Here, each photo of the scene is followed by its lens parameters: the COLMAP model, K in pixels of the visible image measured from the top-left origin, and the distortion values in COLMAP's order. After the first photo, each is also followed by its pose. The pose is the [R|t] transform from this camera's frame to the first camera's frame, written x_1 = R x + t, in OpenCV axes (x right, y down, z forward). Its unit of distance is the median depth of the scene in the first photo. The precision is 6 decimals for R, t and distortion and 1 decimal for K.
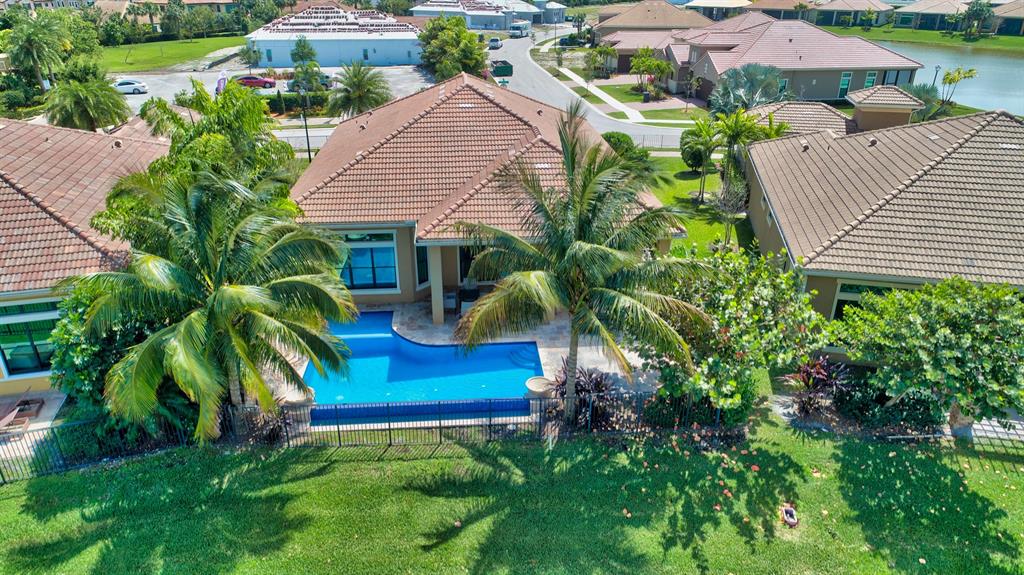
lens RADIAL K [[682.6, 0, 514.1], [0, 682.6, 290.0], [0, 0, 1]] dist [-0.003492, -0.000488]
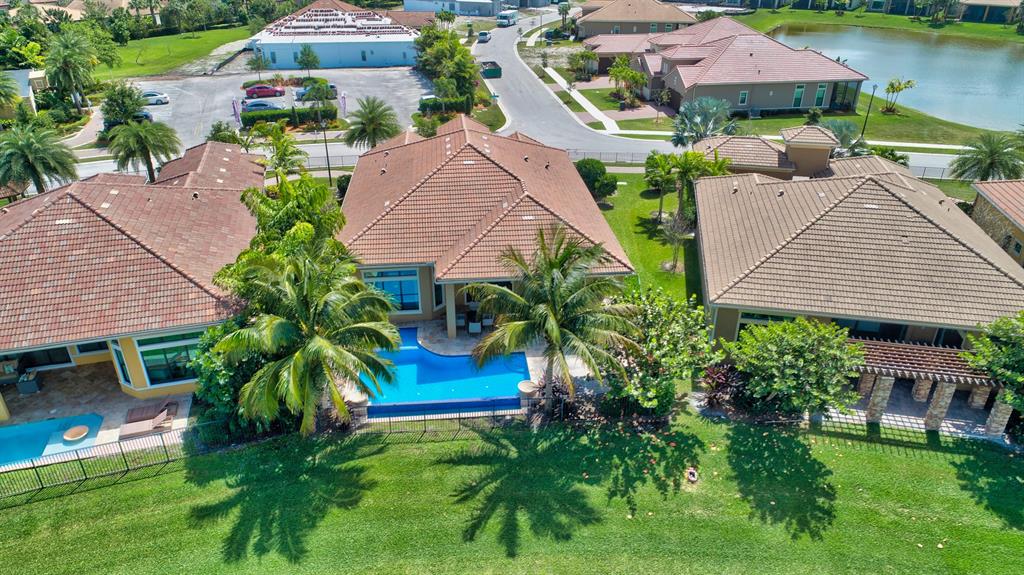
lens RADIAL K [[682.6, 0, 514.1], [0, 682.6, 290.0], [0, 0, 1]] dist [-0.003492, -0.000488]
pose [[0.999825, -0.009669, 0.016034, -0.011409], [0.008852, 0.998695, 0.050295, -0.133874], [-0.016500, -0.050144, 0.998606, -0.404820]]
